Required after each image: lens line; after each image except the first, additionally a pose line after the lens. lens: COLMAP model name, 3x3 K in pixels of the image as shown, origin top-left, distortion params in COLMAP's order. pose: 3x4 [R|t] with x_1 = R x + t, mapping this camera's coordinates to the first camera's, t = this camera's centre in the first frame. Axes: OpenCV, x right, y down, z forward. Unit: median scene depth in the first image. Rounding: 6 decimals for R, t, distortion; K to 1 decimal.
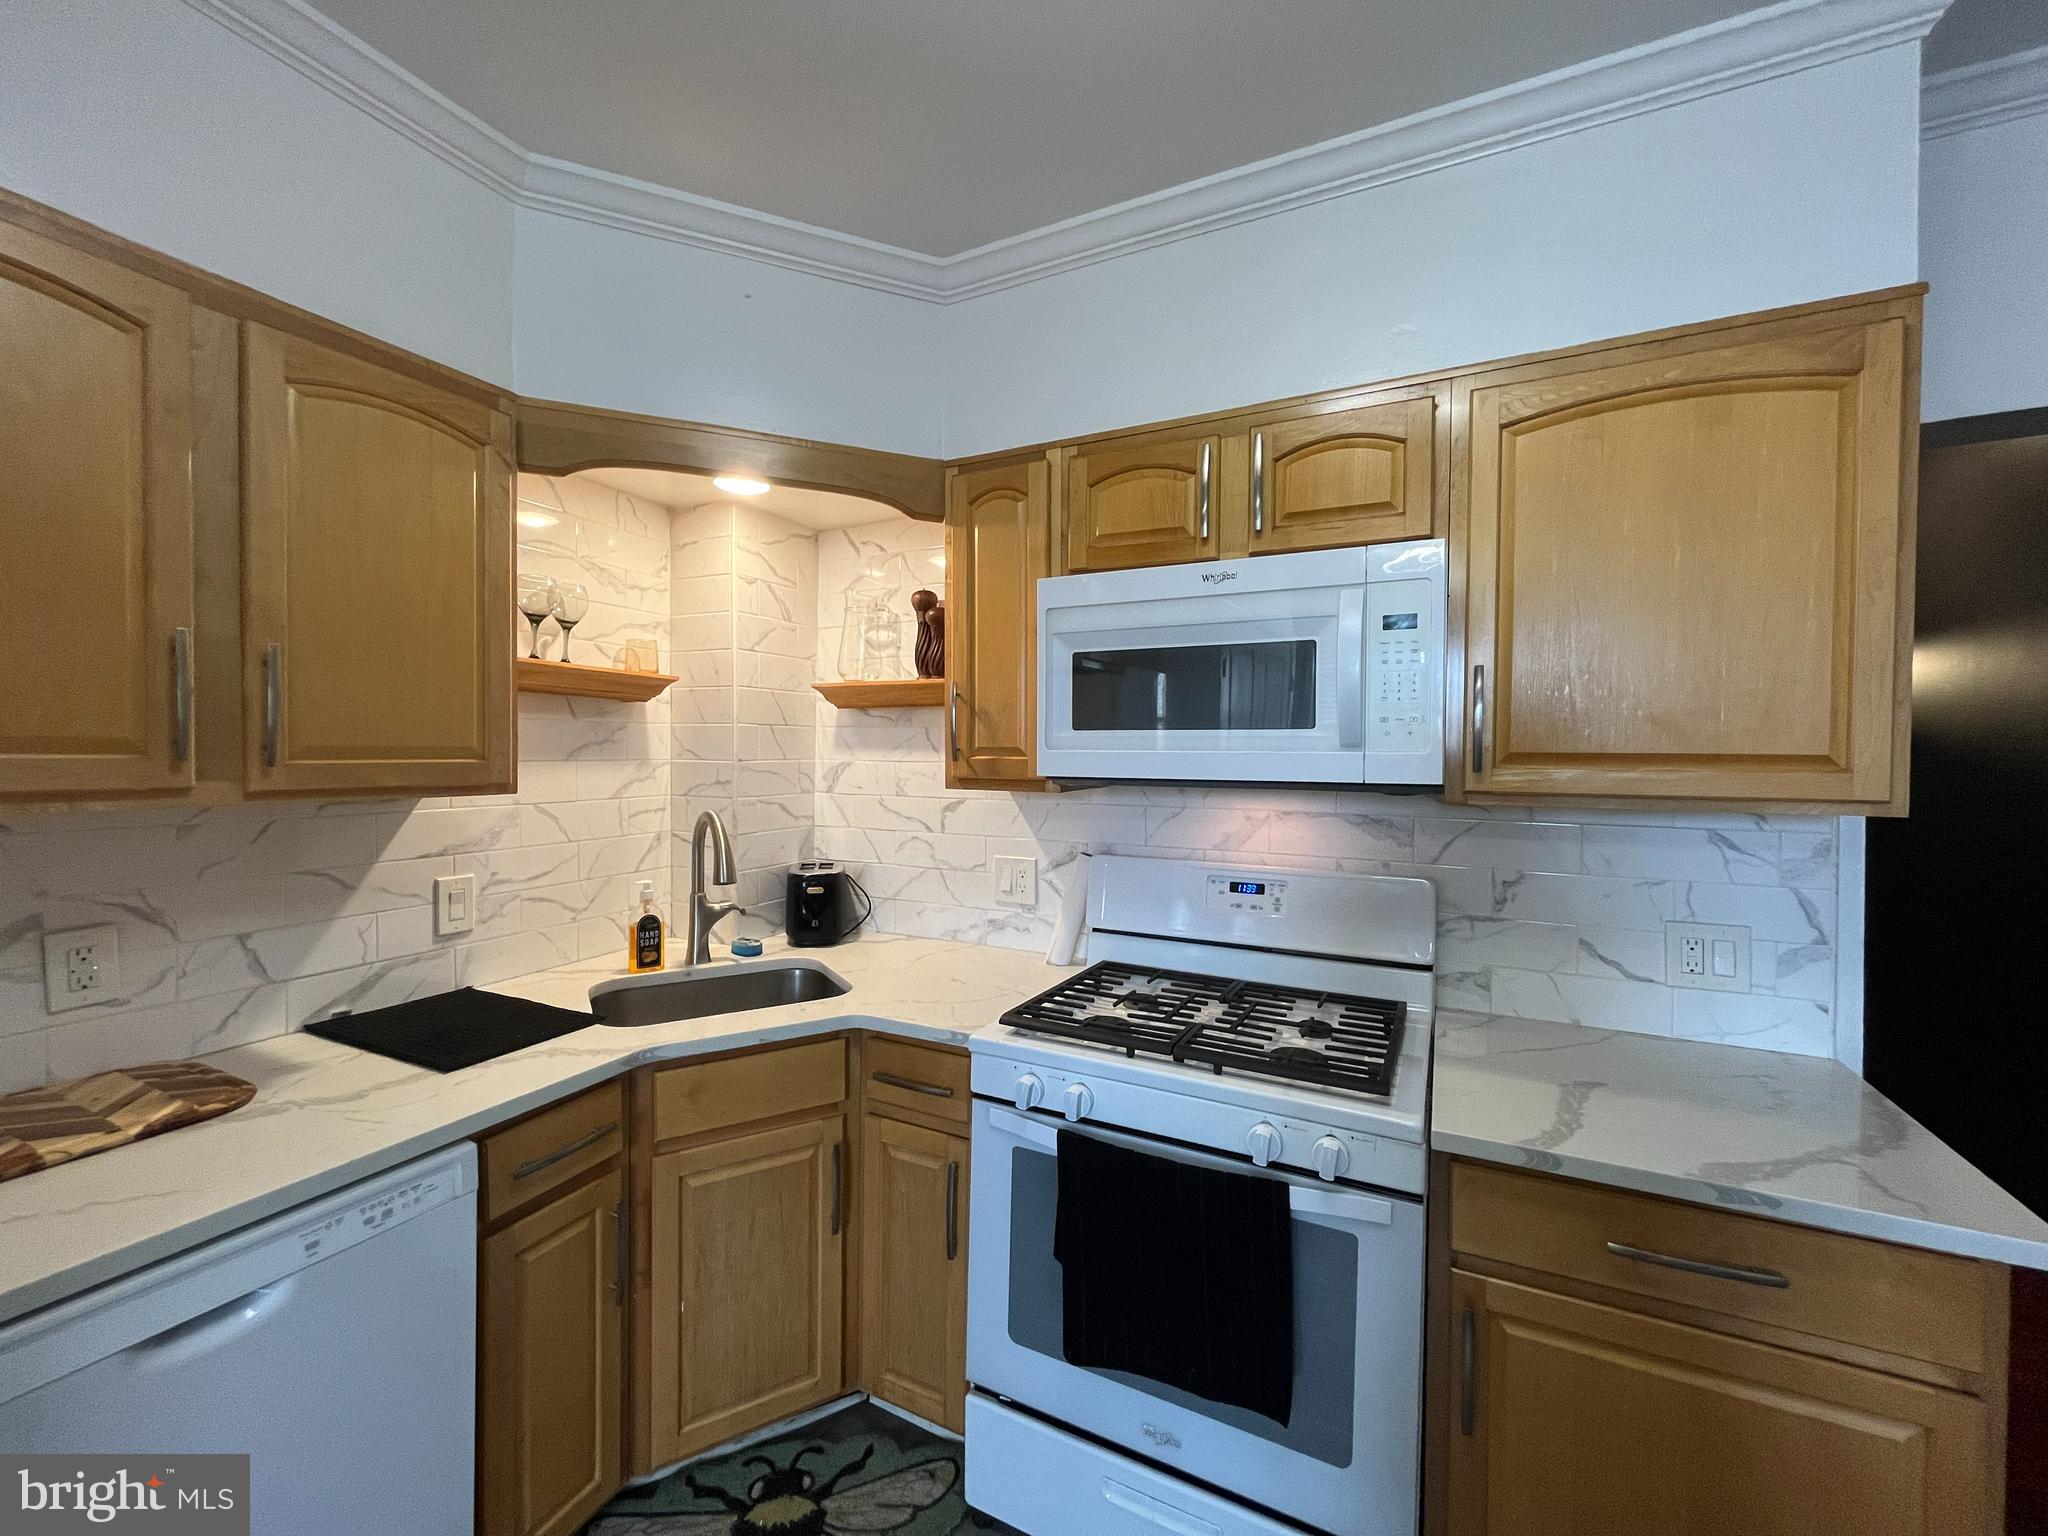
lens RADIAL K [[831.2, 0, 1013.9], [0, 831.2, 766.8], [0, 0, 1]] dist [-0.004846, -0.000368]
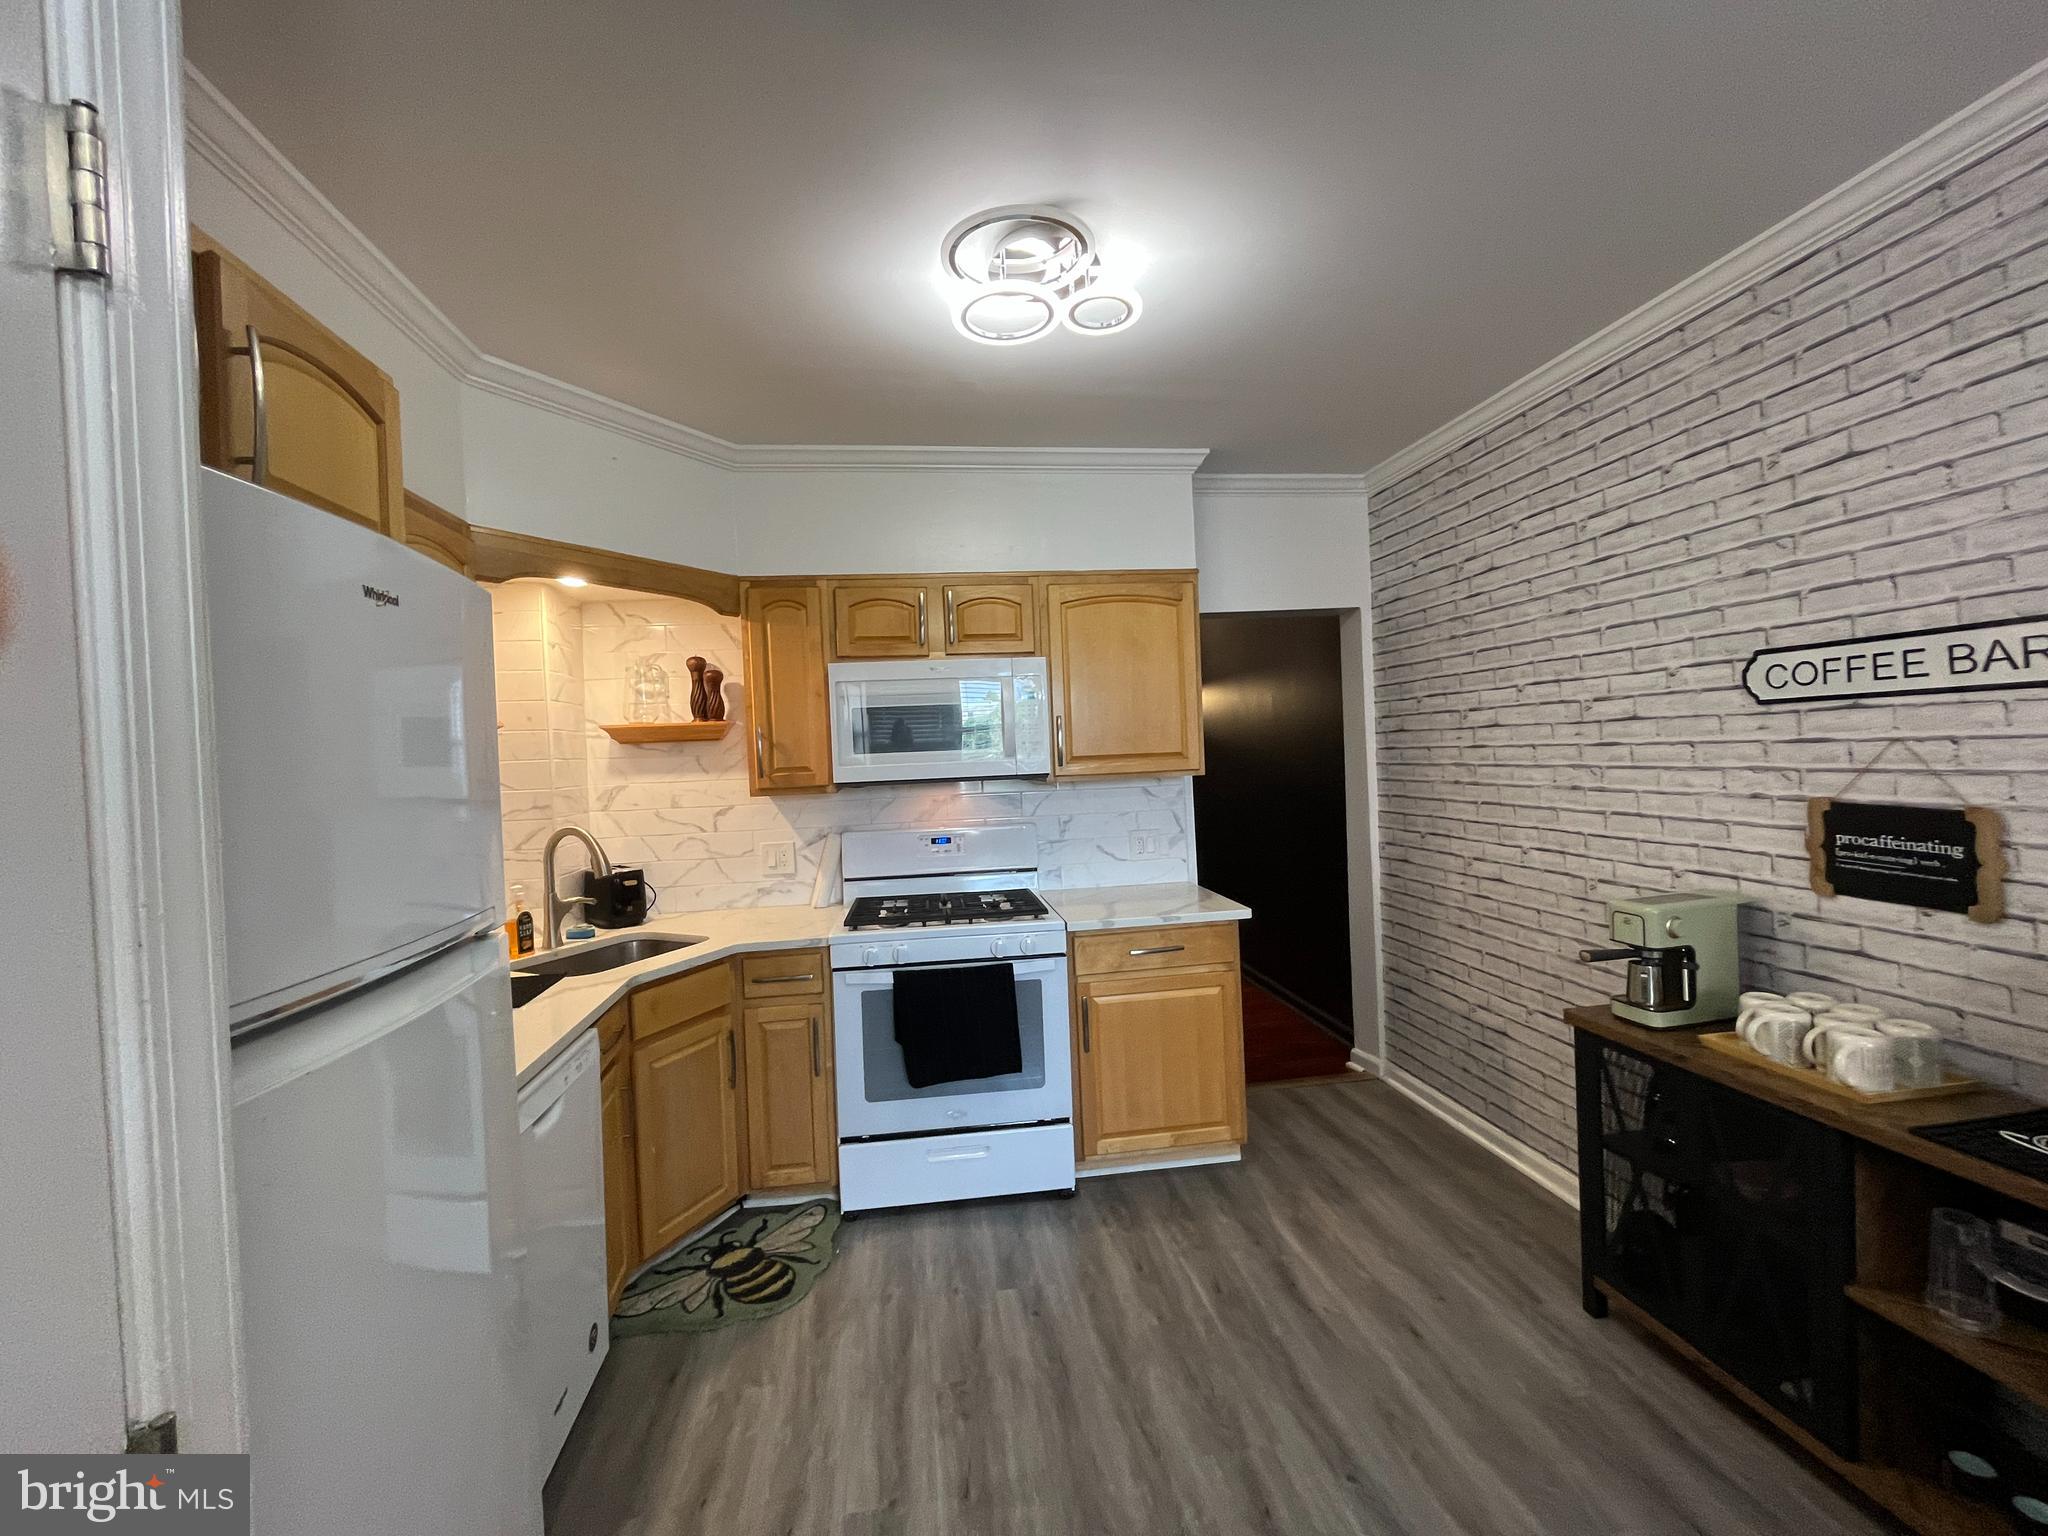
lens RADIAL K [[831.2, 0, 1020.4], [0, 831.2, 766.0], [0, 0, 1]] dist [-0.004846, -0.000368]
pose [[0.820457, -0.051356, 0.569398, -0.570625], [0.057941, 0.998299, 0.006551, -0.011359], [-0.568765, 0.027616, 0.822036, -0.531573]]
